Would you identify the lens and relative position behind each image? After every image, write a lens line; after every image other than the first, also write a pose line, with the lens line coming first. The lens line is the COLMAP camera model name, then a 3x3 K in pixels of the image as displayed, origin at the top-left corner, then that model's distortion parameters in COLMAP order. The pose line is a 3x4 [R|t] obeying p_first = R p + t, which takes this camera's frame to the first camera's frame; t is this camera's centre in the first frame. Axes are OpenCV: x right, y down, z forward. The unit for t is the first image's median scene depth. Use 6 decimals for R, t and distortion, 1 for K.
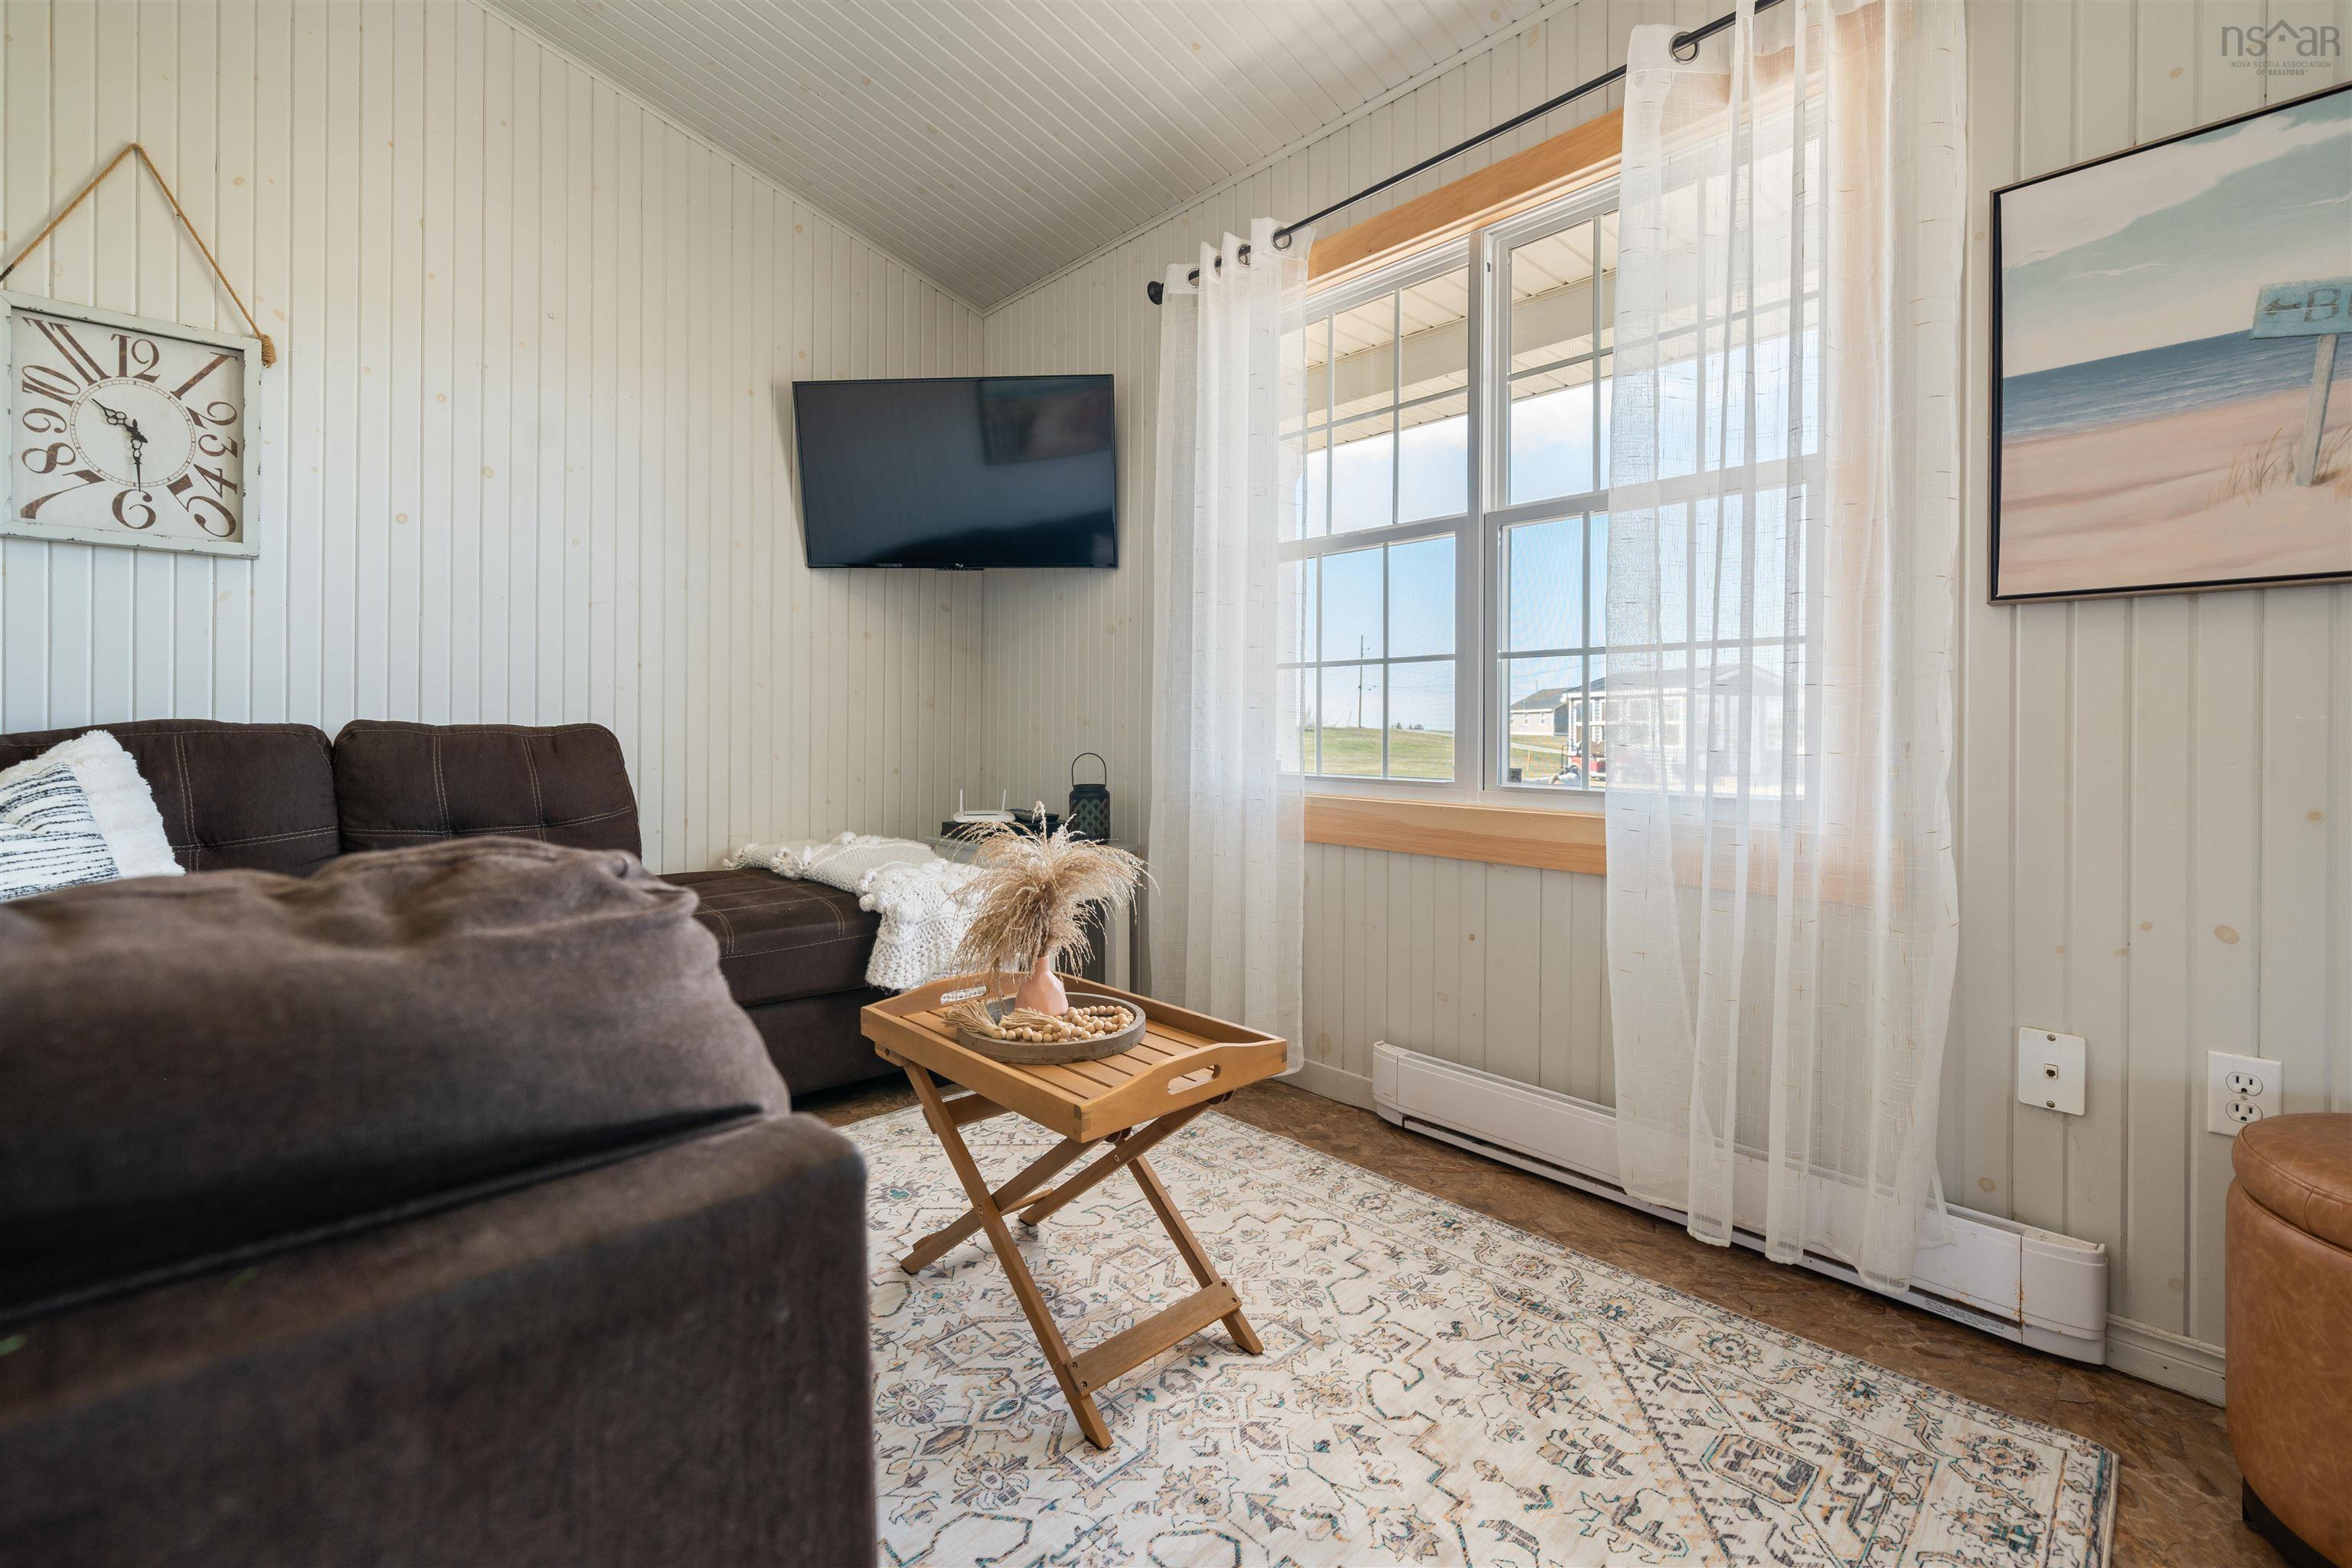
lens RADIAL K [[1012.2, 0, 1149.9], [0, 1012.2, 728.2], [0, 0, 1]] dist [-0.013776, -0.000098]
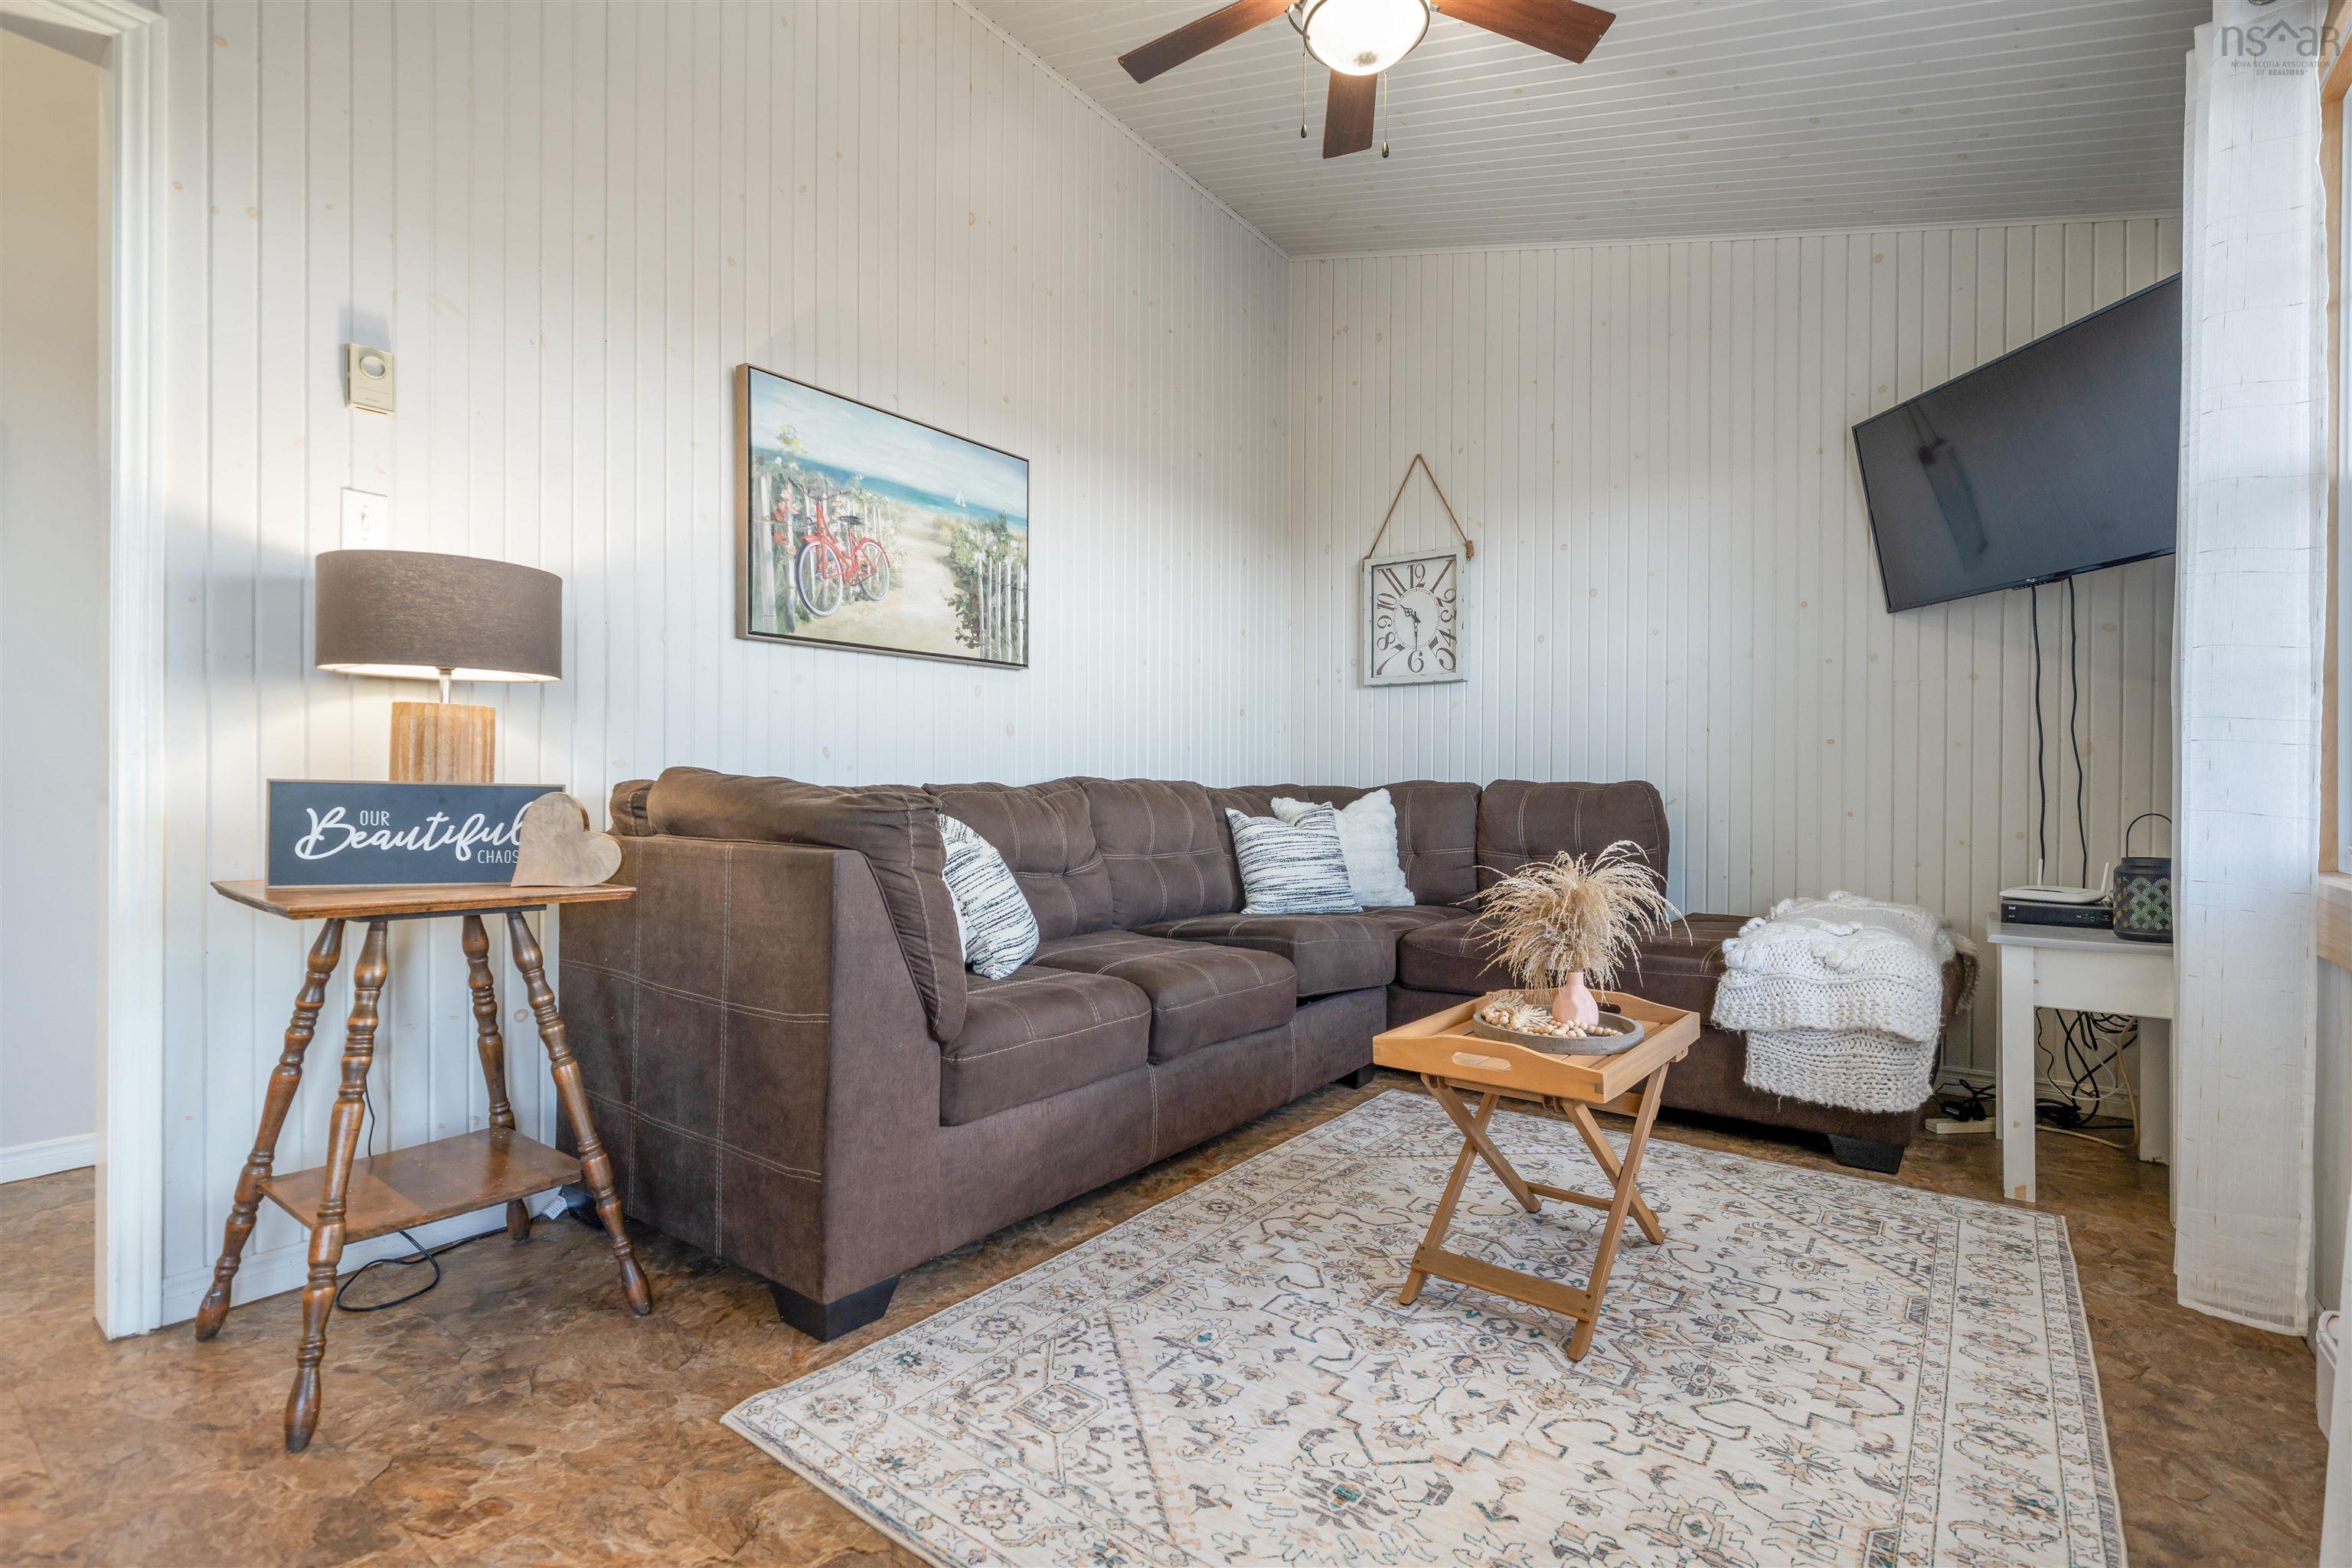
lens RADIAL K [[1062.9, 0, 1174.6], [0, 1062.9, 789.9], [0, 0, 1]] dist [0.001035, -0.000200]
pose [[0.158359, -0.002569, -0.987378, 0.795470], [-0.005277, 0.999980, -0.003449, 0.018785], [0.987368, 0.005756, 0.158342, 0.280147]]
